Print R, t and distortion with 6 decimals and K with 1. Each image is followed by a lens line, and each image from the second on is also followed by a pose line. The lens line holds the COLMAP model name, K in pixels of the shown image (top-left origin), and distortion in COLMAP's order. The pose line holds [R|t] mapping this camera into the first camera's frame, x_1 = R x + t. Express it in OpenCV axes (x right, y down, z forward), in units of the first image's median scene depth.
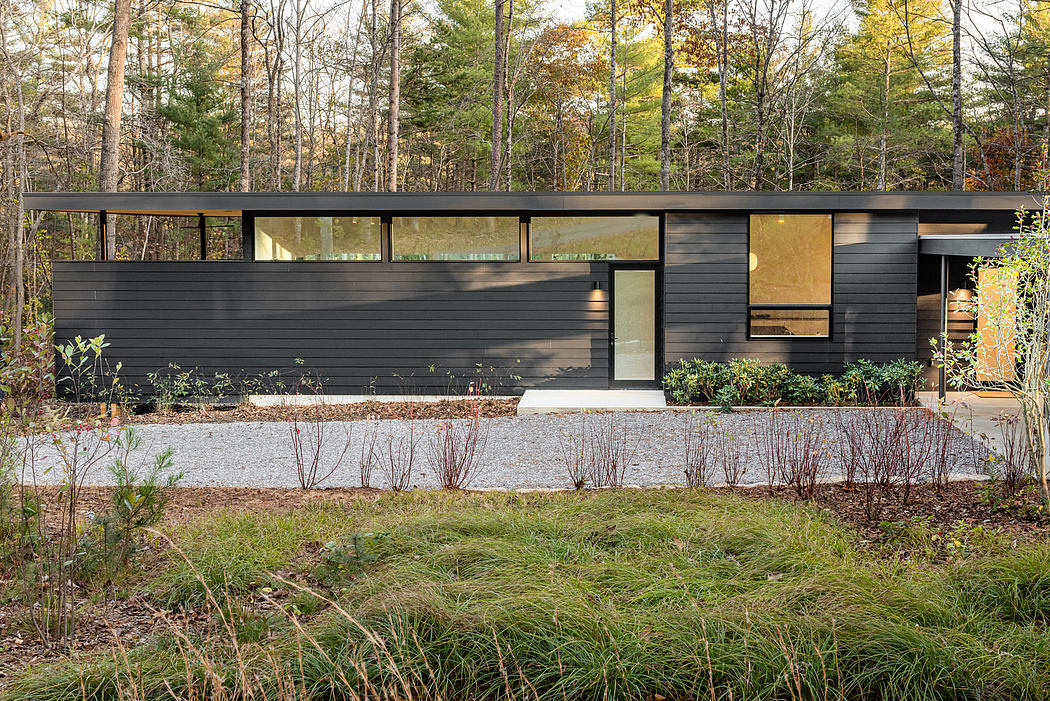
lens RADIAL K [[1824.1, 0, 523.7], [0, 1824.1, 358.7], [0, 0, 1]] dist [-0.003825, 0.000000]
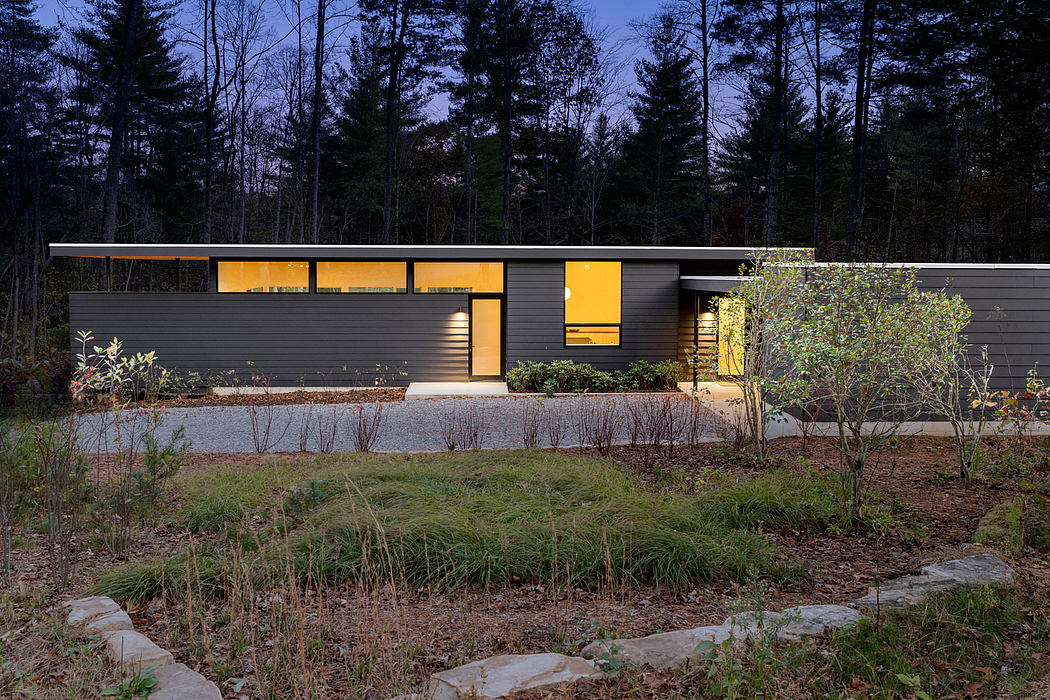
lens RADIAL K [[1824.1, 0, 524.6], [0, 1824.1, 346.9], [0, 0, 1]] dist [-0.003825, 0.000000]
pose [[0.993178, -0.004357, 0.116528, -0.077672], [0.003551, 0.999968, 0.007124, -0.020960], [-0.116555, -0.006661, 0.993162, -0.438906]]
